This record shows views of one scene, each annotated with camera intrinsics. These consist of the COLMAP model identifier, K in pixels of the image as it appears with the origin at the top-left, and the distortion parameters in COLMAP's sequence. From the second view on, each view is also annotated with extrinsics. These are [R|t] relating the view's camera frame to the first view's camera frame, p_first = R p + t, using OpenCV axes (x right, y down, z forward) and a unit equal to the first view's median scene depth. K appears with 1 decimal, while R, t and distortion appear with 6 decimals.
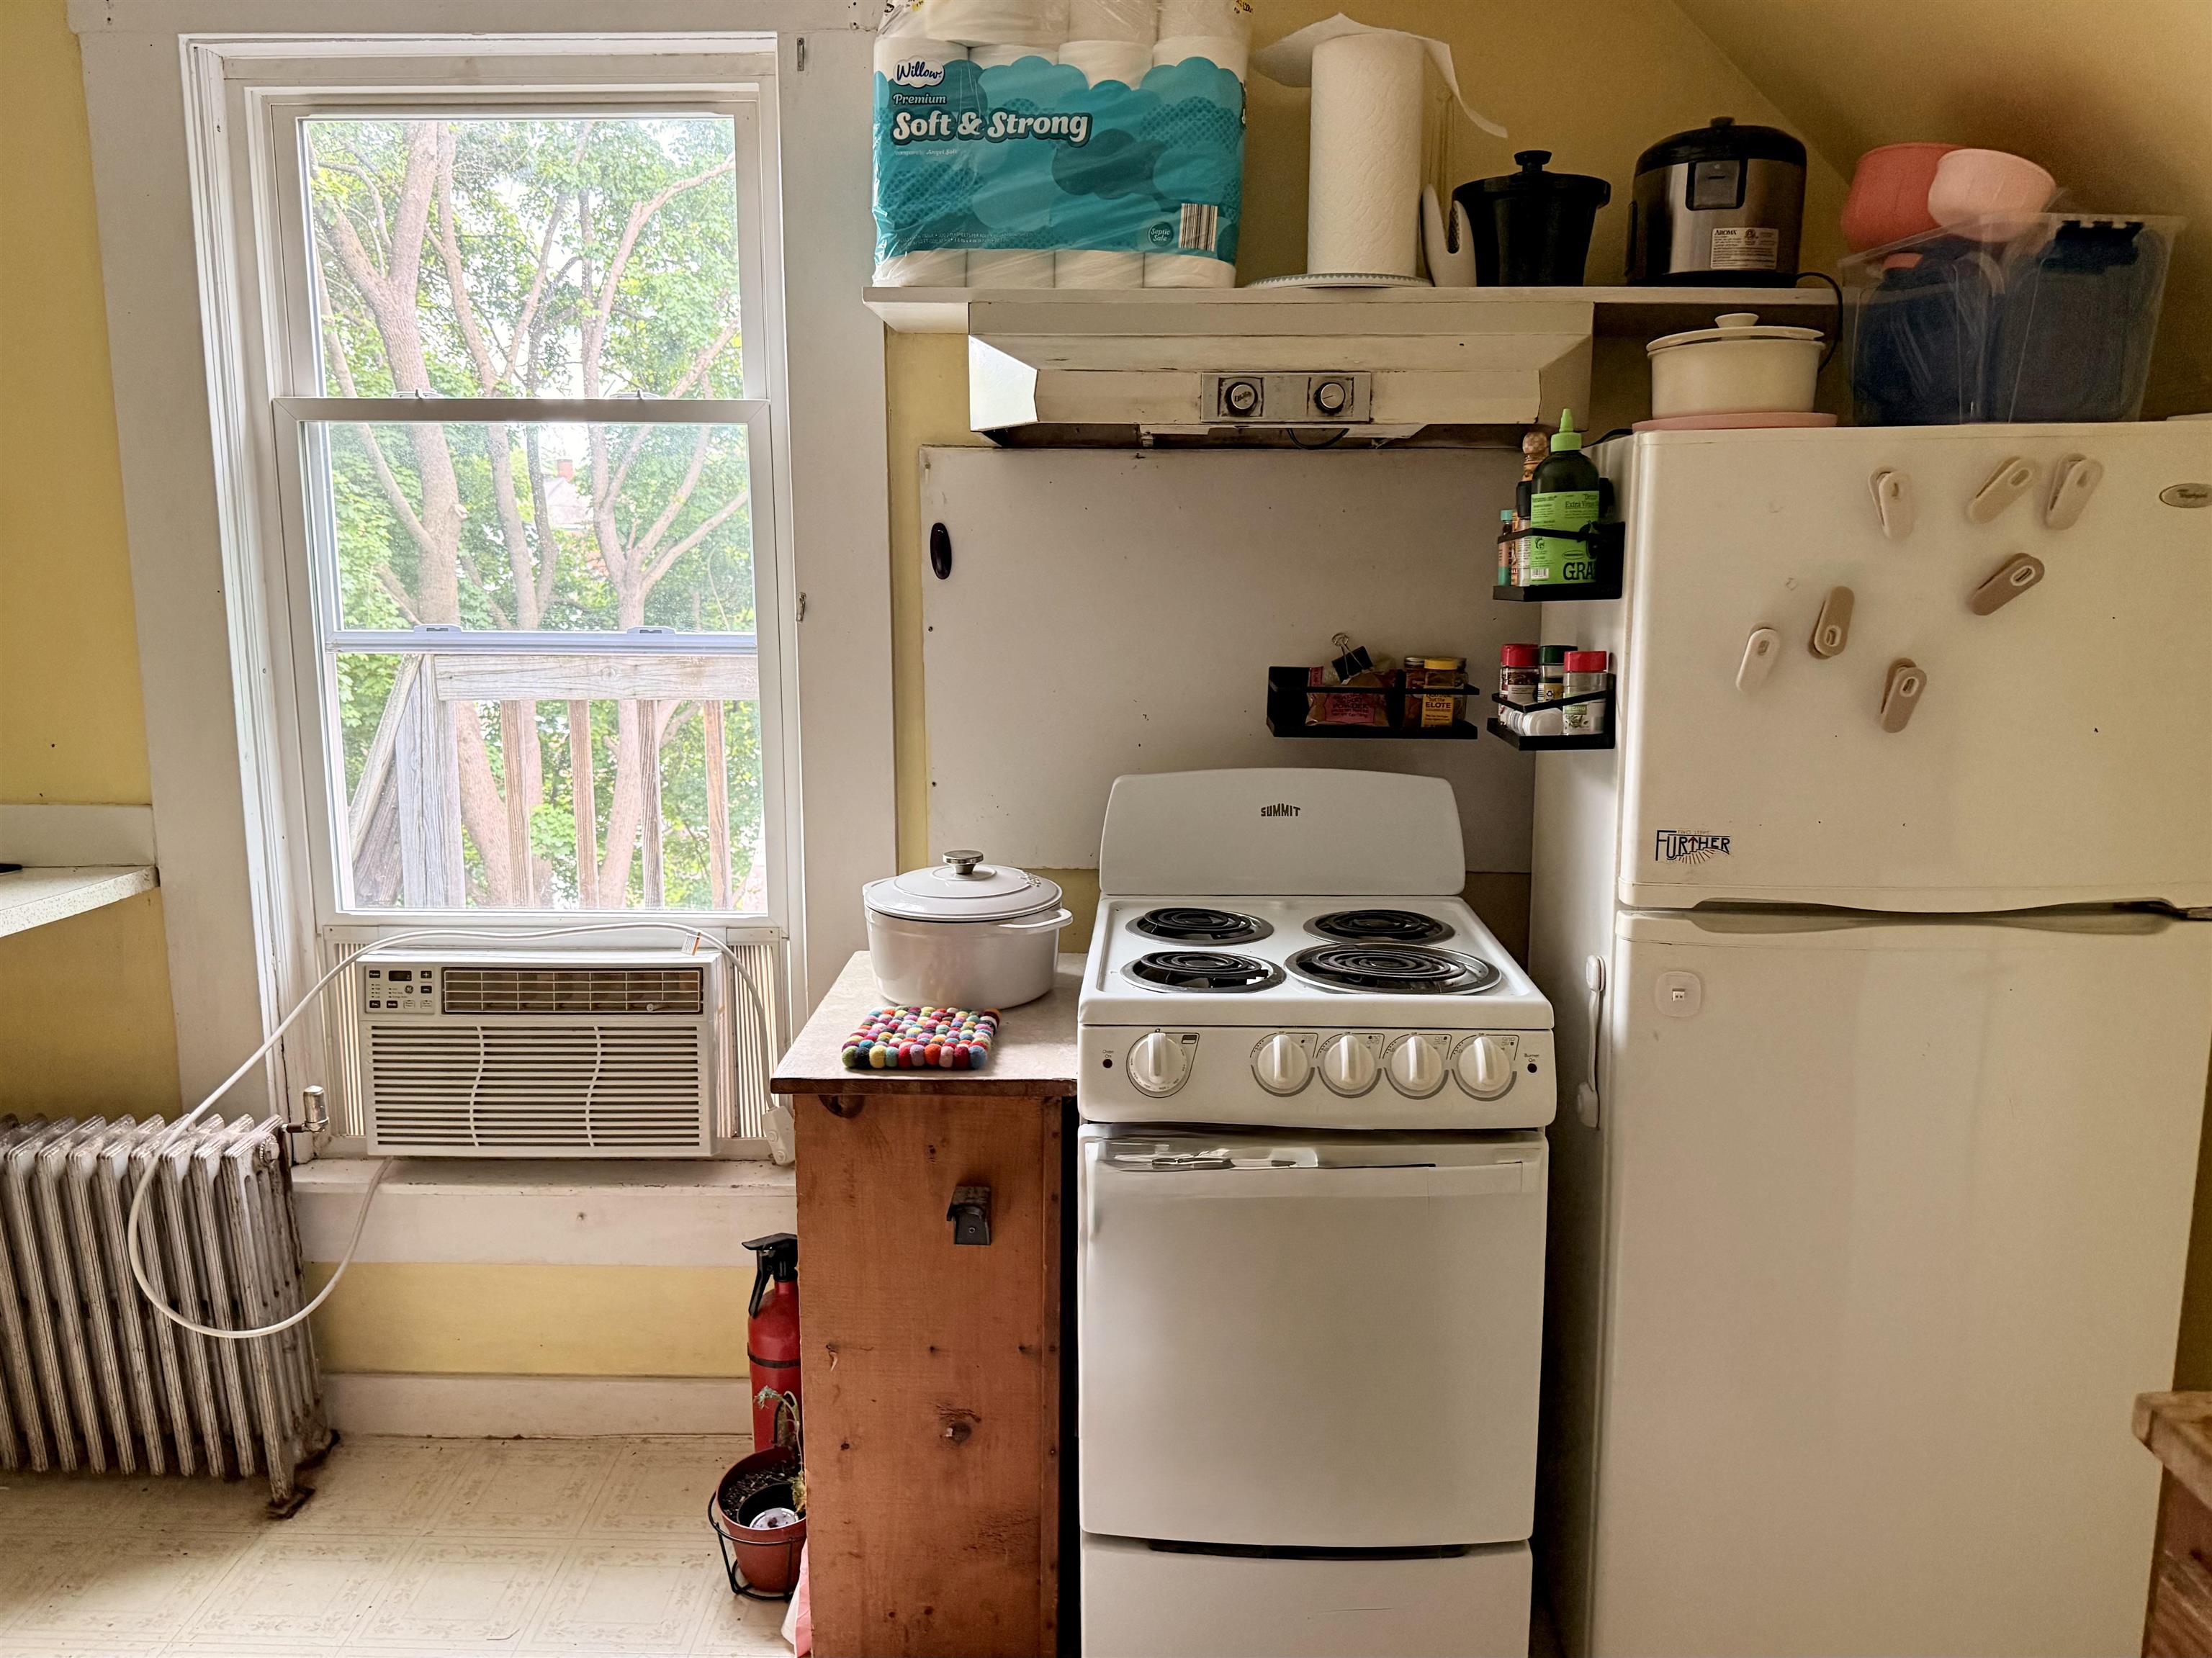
lens RADIAL K [[1684.9, 0, 1102.8], [0, 1684.9, 843.2], [0, 0, 1]] dist [0.035650, -0.025408]
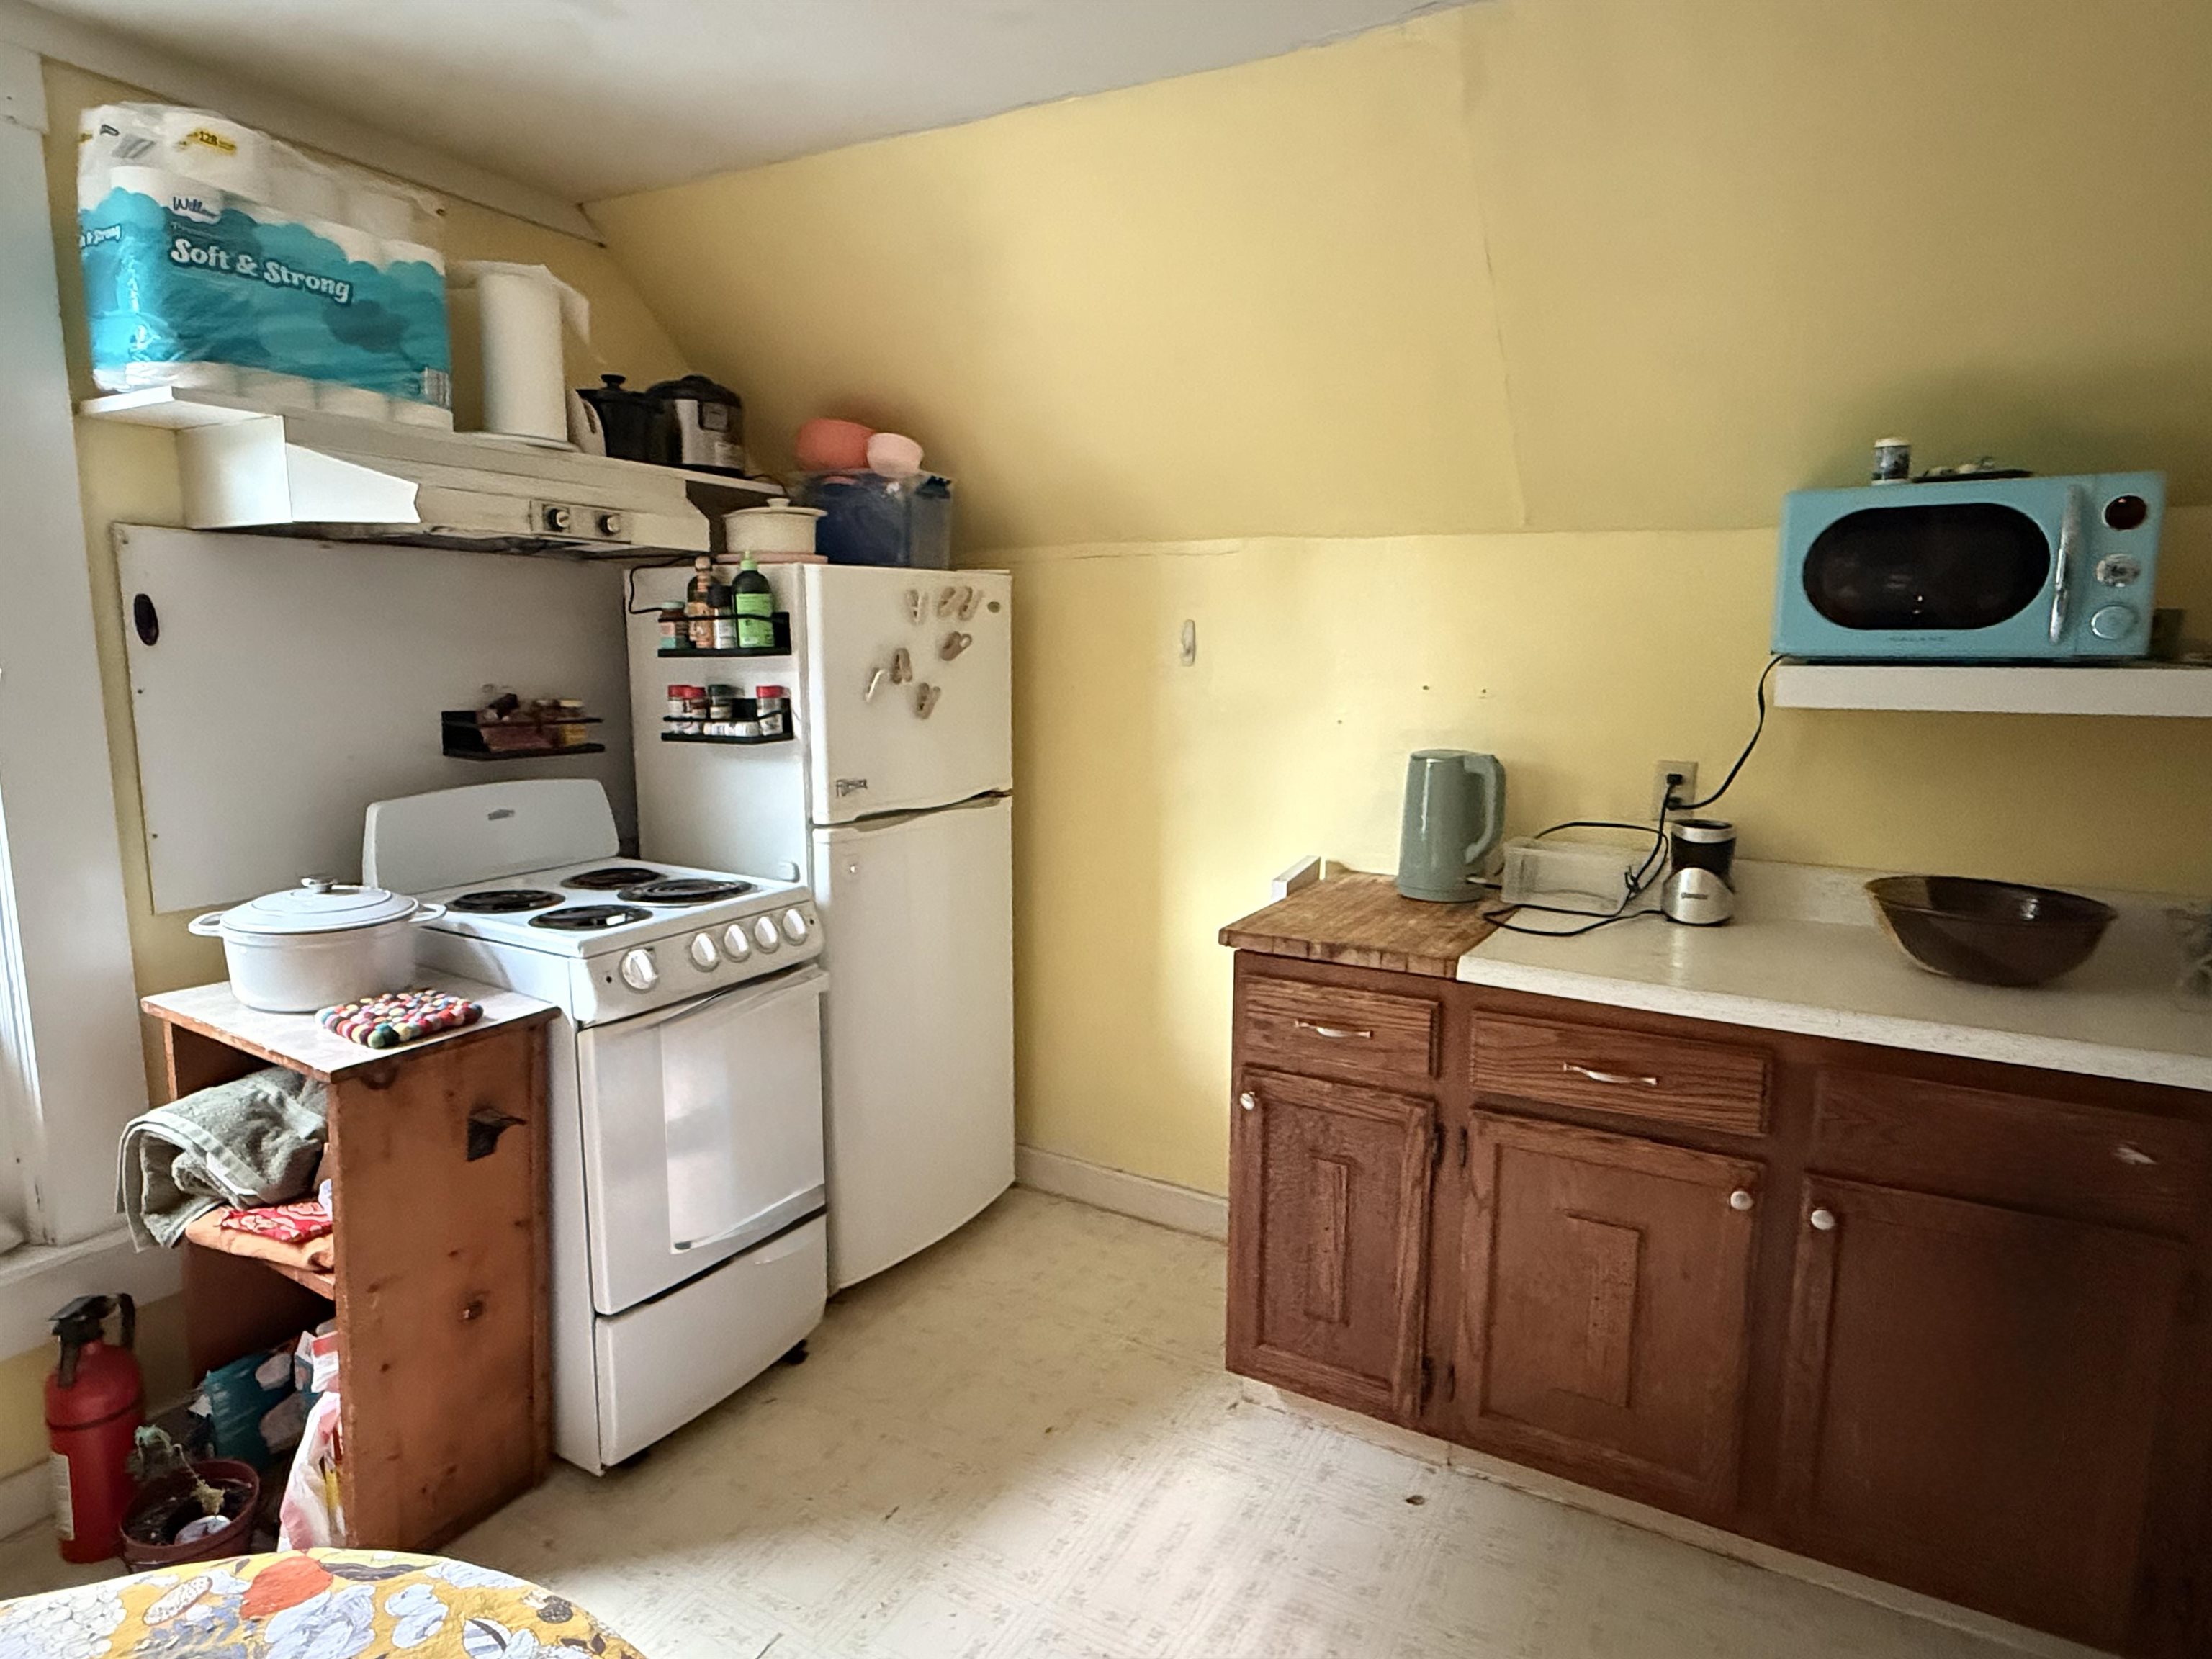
lens RADIAL K [[1220.8, 0, 1102.7], [0, 1220.8, 817.6], [0, 0, 1]] dist [-0.002543, 0.002329]
pose [[0.467599, -0.126505, 0.874841, -0.596195], [0.142955, 0.987500, 0.066387, -0.012930], [-0.872304, 0.094021, 0.479839, 0.102834]]
